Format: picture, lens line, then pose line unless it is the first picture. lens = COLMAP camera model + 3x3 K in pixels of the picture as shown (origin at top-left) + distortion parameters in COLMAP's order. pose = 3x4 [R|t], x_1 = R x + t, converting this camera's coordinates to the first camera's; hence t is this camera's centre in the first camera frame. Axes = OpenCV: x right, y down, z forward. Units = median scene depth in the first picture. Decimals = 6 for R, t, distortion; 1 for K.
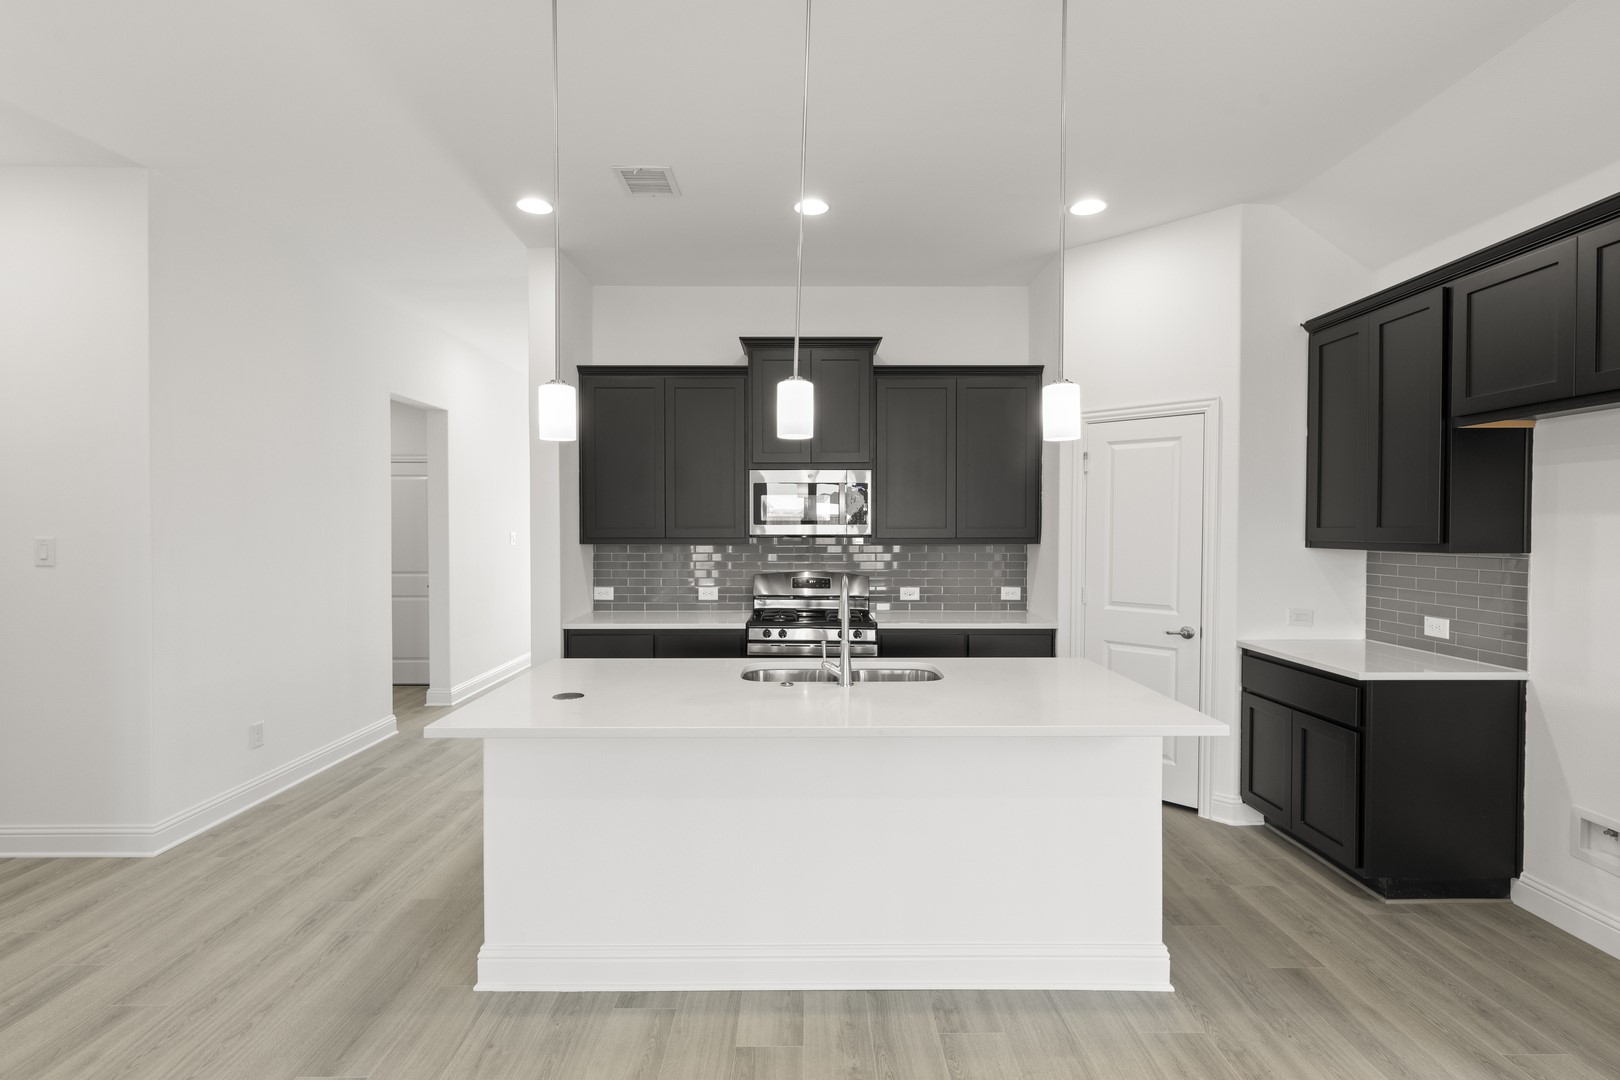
lens RADIAL K [[800.5, 0, 788.8], [0, 800.5, 559.2], [0, 0, 1]] dist [-0.000368, 0.000775]
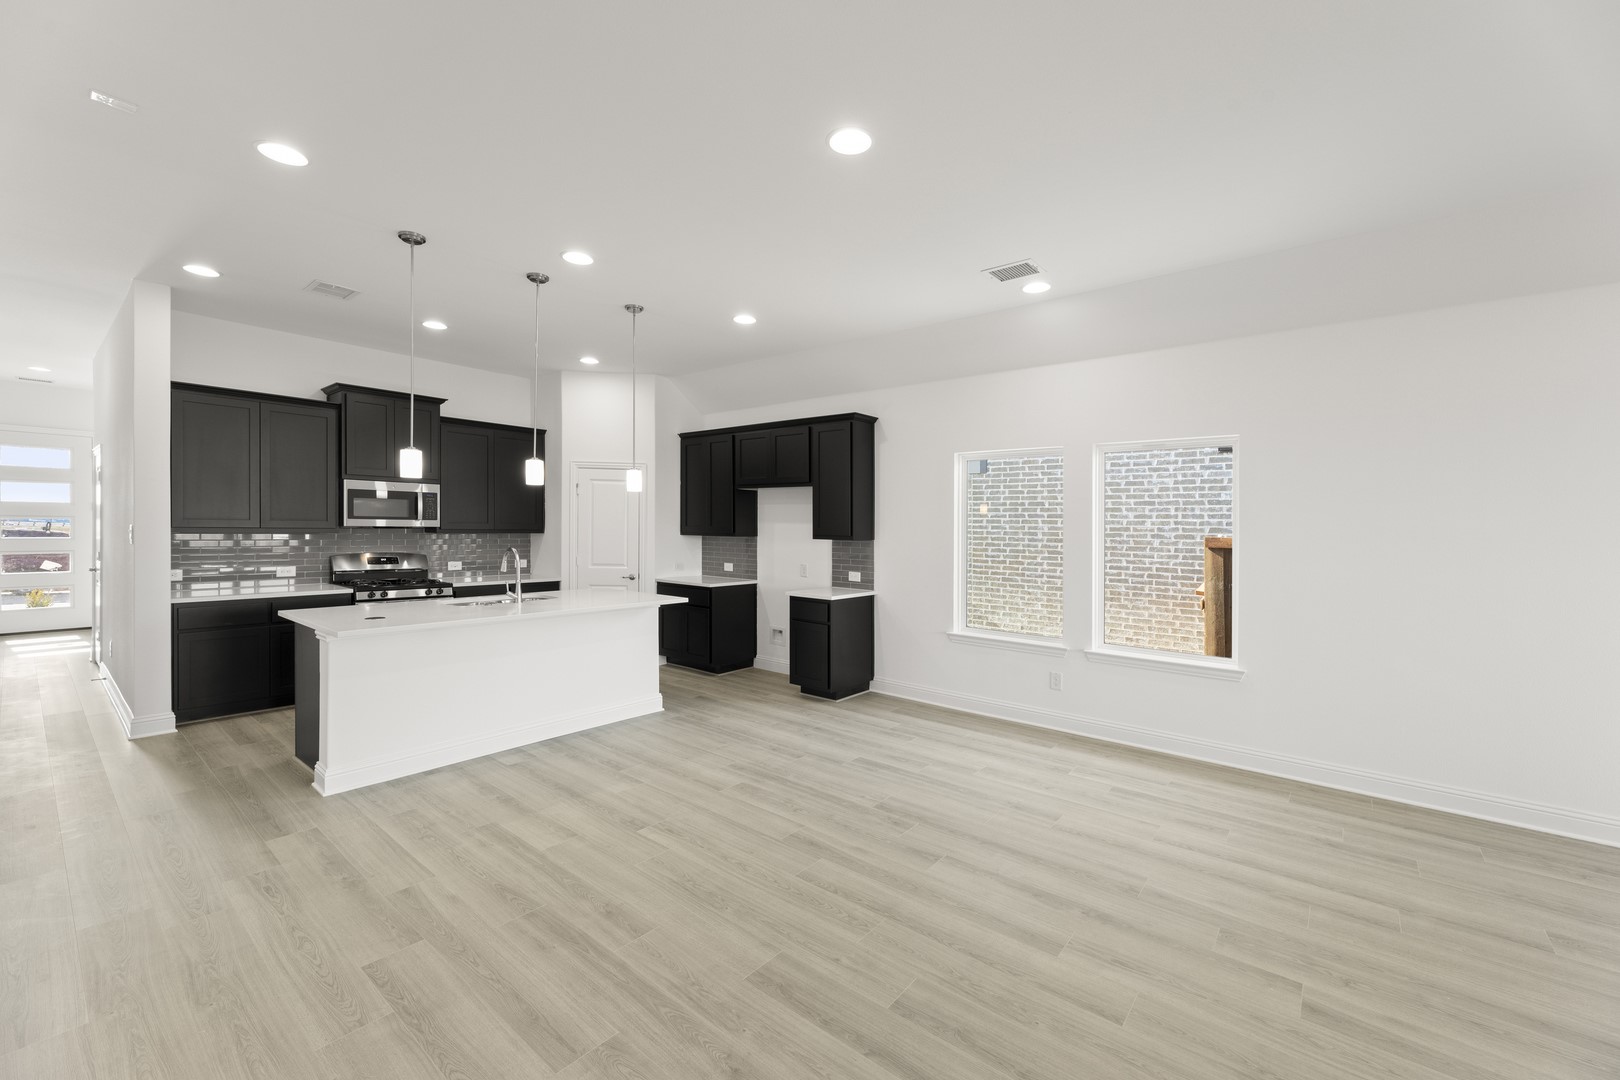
lens RADIAL K [[643.3, 0, 838.6], [0, 643.3, 548.5], [0, 0, 1]] dist [0.000060, 0.000476]
pose [[0.608587, -0.016446, 0.793317, -0.515103], [0.015173, 0.999844, 0.009087, 0.014057], [-0.793342, 0.006507, 0.608741, -0.441663]]
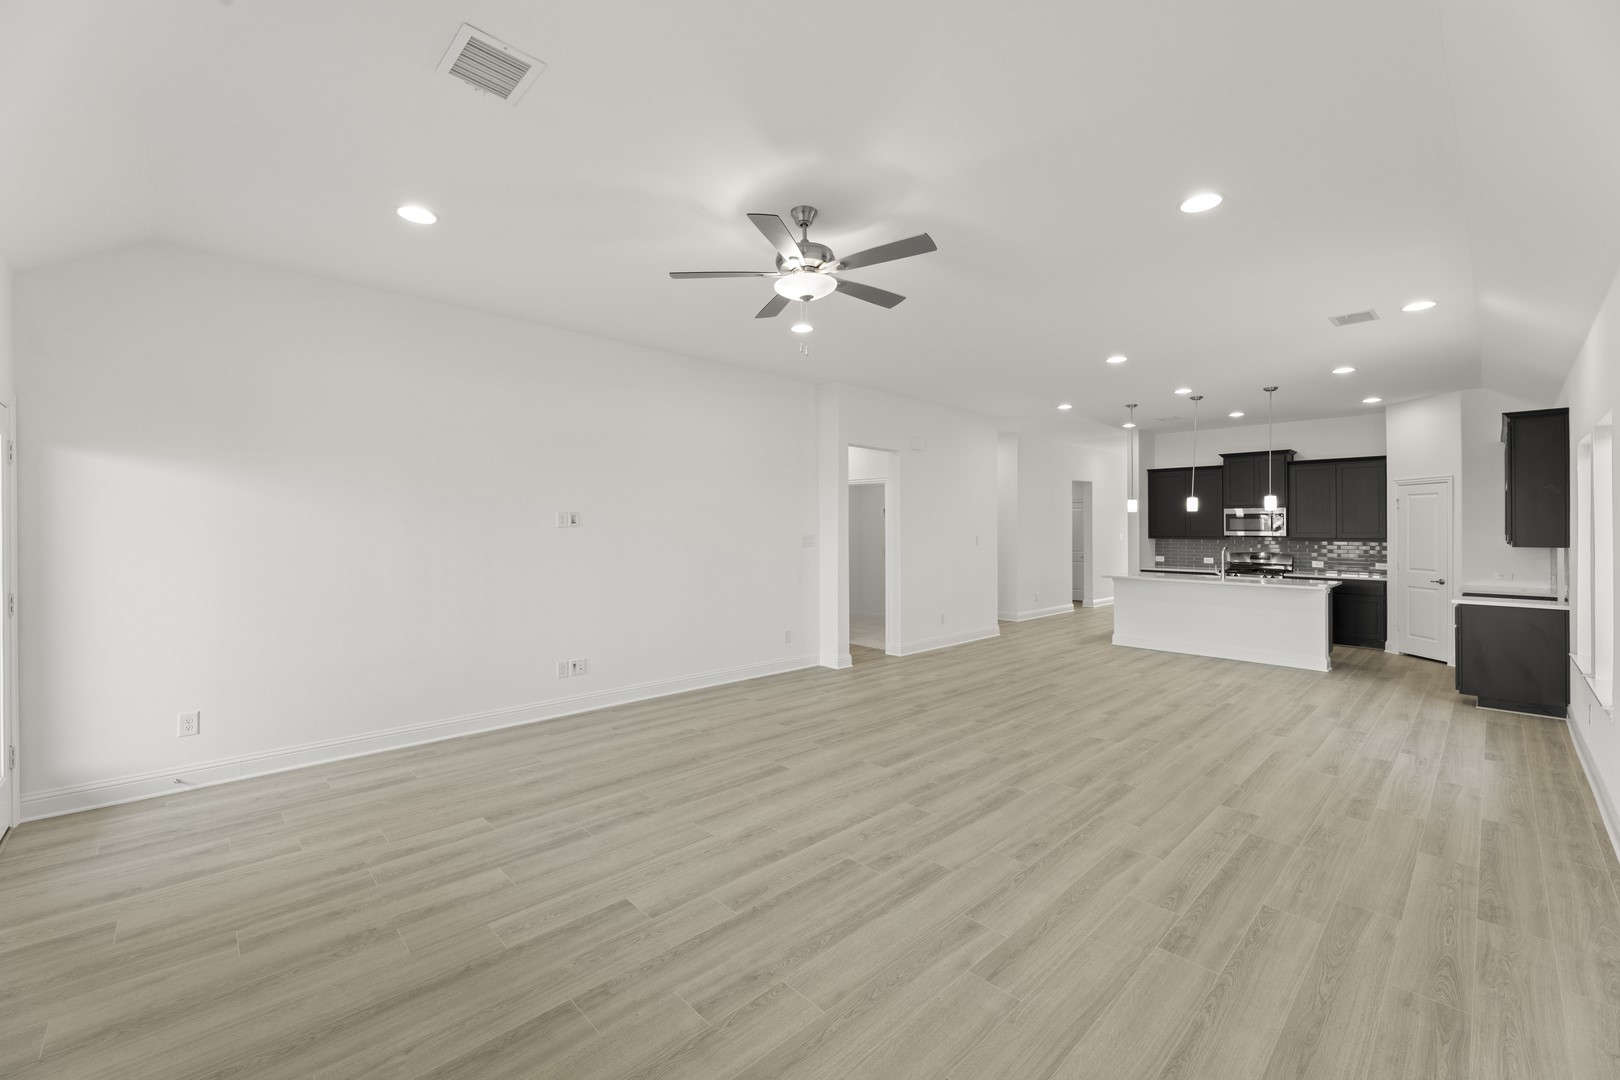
lens RADIAL K [[676.5, 0, 809.7], [0, 676.5, 526.6], [0, 0, 1]] dist [0.002388, 0.000501]
pose [[0.723705, -0.000610, -0.690109, 0.570490], [-0.031044, 0.998959, -0.033439, 0.062873], [0.689411, 0.045624, 0.722932, -1.679963]]
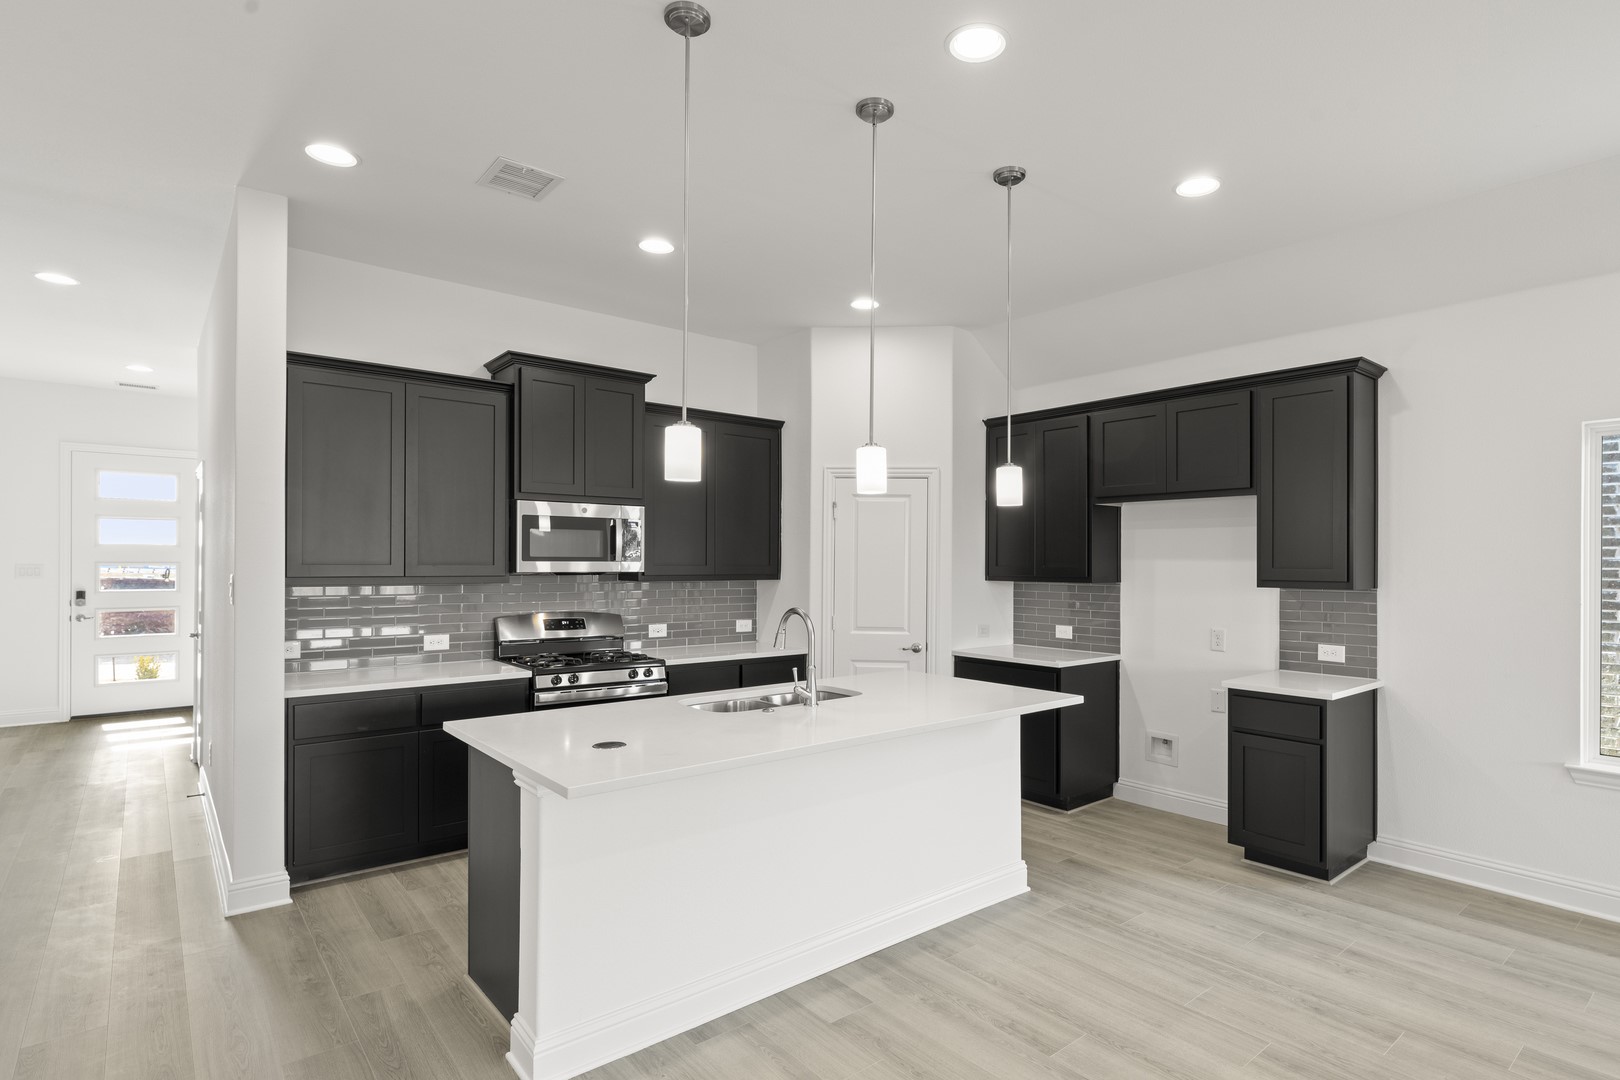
lens RADIAL K [[843.4, 0, 910.4], [0, 843.4, 579.5], [0, 0, 1]] dist [0.002026, -0.002539]
pose [[0.732390, -0.008546, 0.680831, -0.460812], [0.021720, 0.999706, -0.010816, -0.003551], [-0.680539, 0.022710, 0.732360, 0.017039]]
